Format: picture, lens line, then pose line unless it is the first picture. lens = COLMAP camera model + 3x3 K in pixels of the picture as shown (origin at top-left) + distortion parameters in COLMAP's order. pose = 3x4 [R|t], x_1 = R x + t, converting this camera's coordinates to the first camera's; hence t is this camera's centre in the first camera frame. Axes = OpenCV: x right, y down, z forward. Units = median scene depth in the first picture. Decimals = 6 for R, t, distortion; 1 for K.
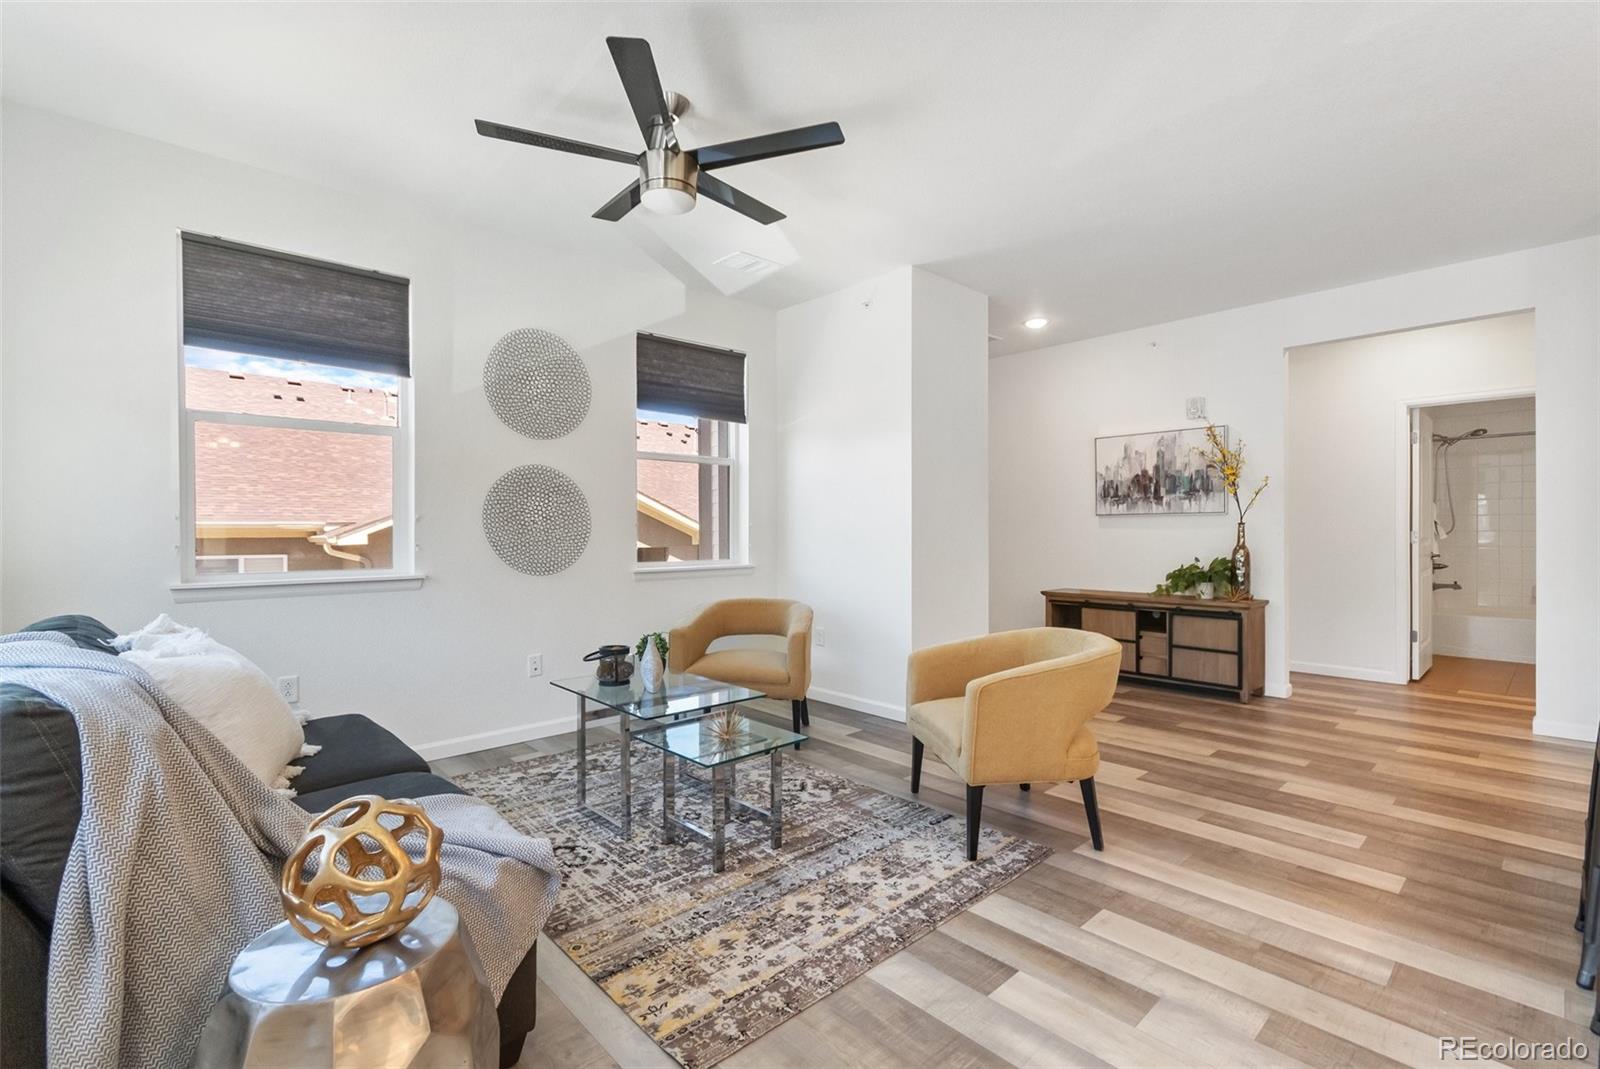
lens RADIAL K [[715.0, 0, 790.8], [0, 715.0, 535.7], [0, 0, 1]] dist [-0.001899, -0.000099]
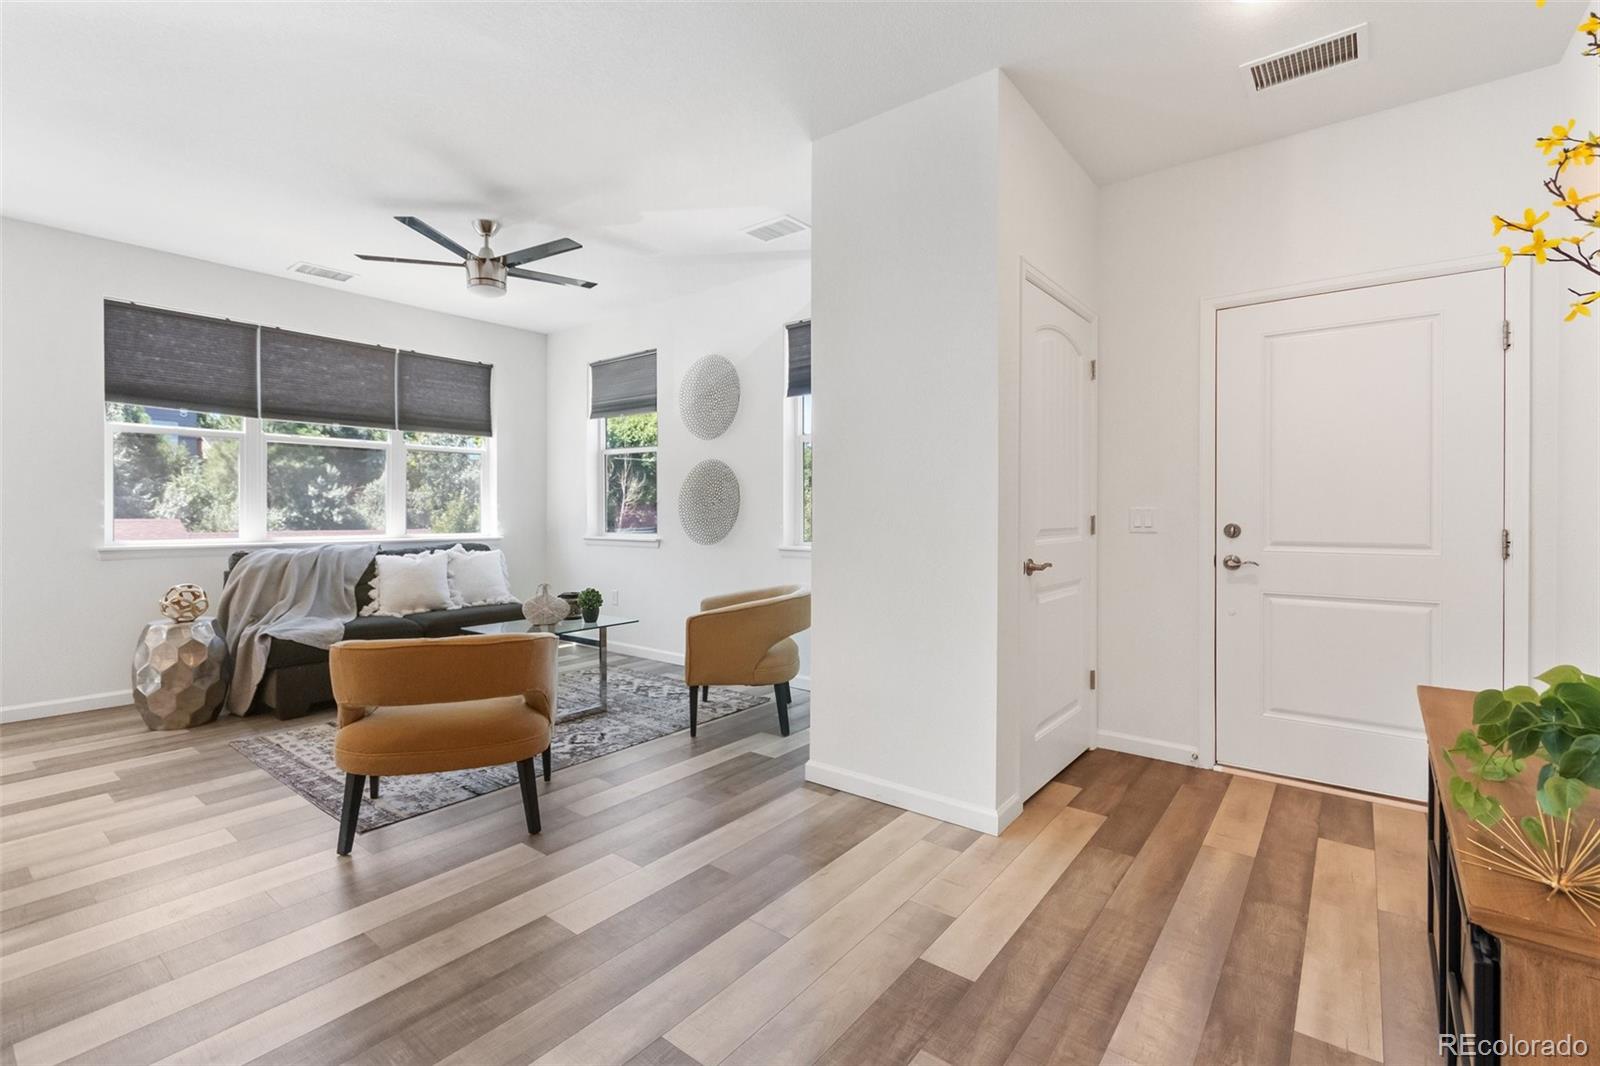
lens RADIAL K [[714.0, 0, 789.1], [0, 714.0, 515.2], [0, 0, 1]] dist [0.007403, 0.000362]
pose [[0.156997, 0.008403, -0.987563, 0.750910], [-0.005796, 0.999954, 0.007587, -0.007601], [0.987582, 0.004532, 0.157038, 0.740761]]
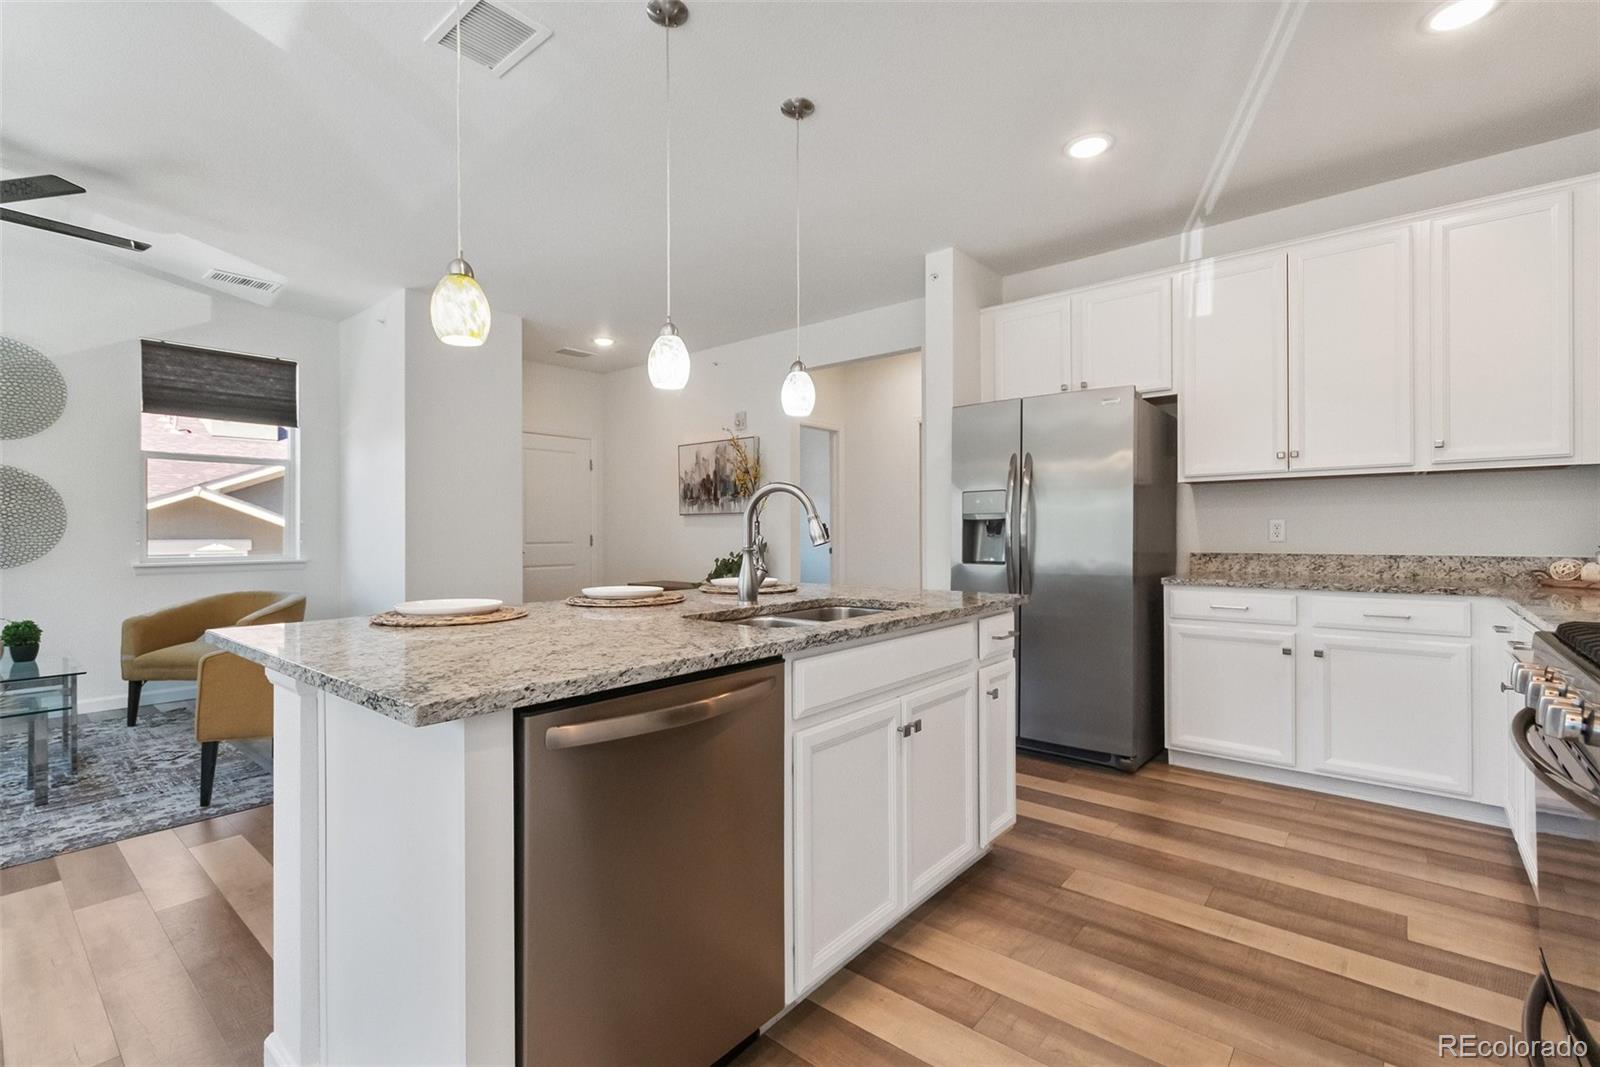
lens RADIAL K [[711.9, 0, 795.0], [0, 711.9, 531.1], [0, 0, 1]] dist [0.001046, 0.000010]
pose [[0.991360, 0.000883, 0.131168, 0.534208], [-0.000256, 0.999988, -0.004796, 0.002837], [-0.131171, 0.004721, 0.991349, -0.148773]]
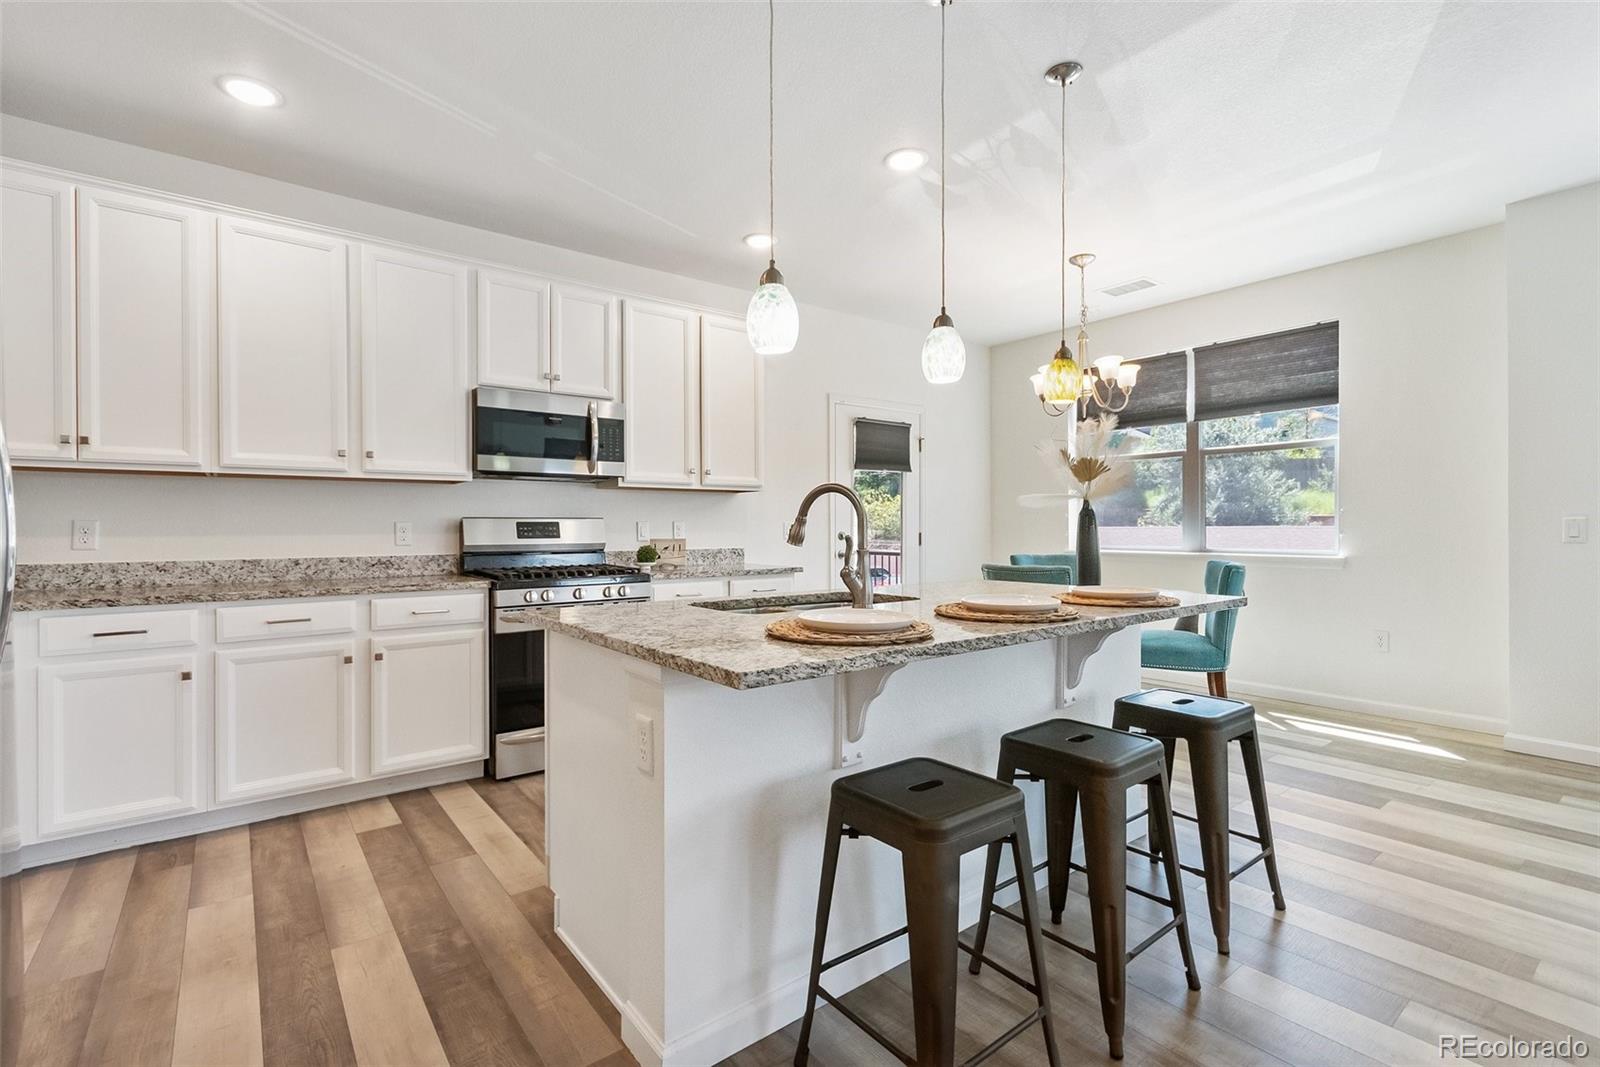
lens RADIAL K [[717.4, 0, 770.8], [0, 717.4, 535.7], [0, 0, 1]] dist [-0.015285, -0.000396]
pose [[-0.994196, 0.007809, 0.107297, 0.574811], [0.008958, 0.999908, 0.010232, -0.001347], [-0.107207, 0.011134, -0.994174, 0.734841]]
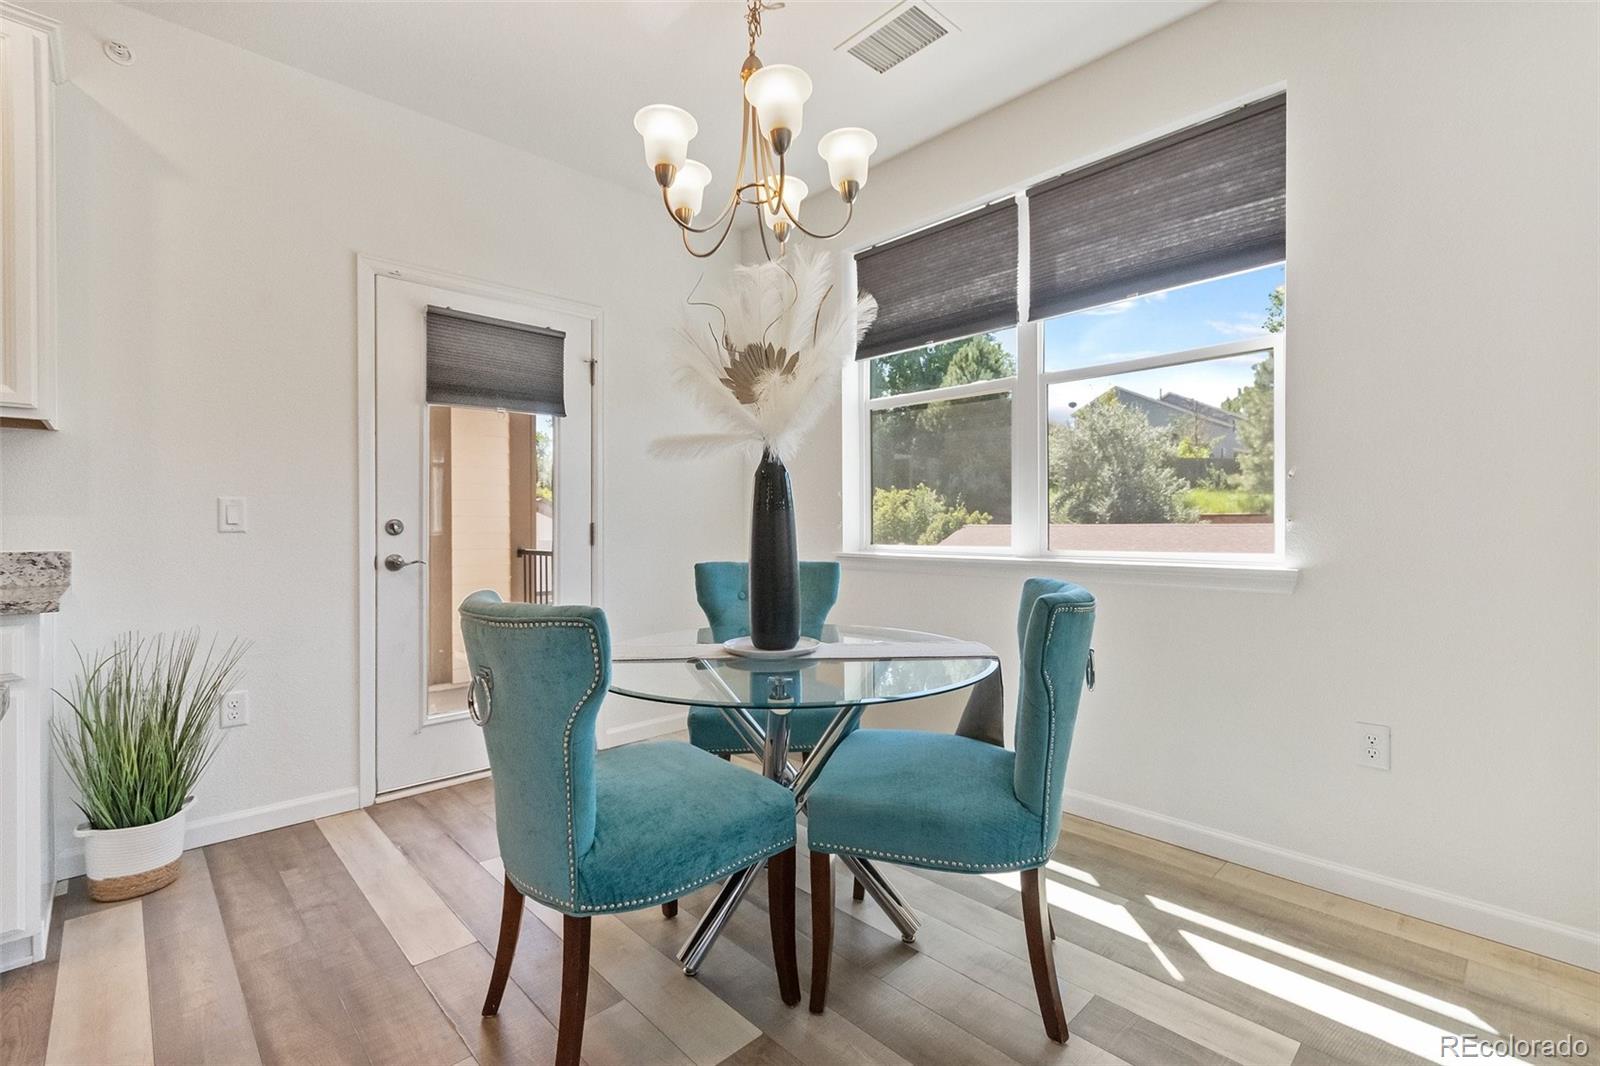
lens RADIAL K [[710.1, 0, 787.6], [0, 710.1, 529.6], [0, 0, 1]] dist [0.002219, 0.000252]
pose [[-0.999800, 0.007193, -0.018677, 0.283312], [0.007112, 0.999965, 0.004369, 0.012804], [0.018707, 0.004236, -0.999816, 0.214880]]
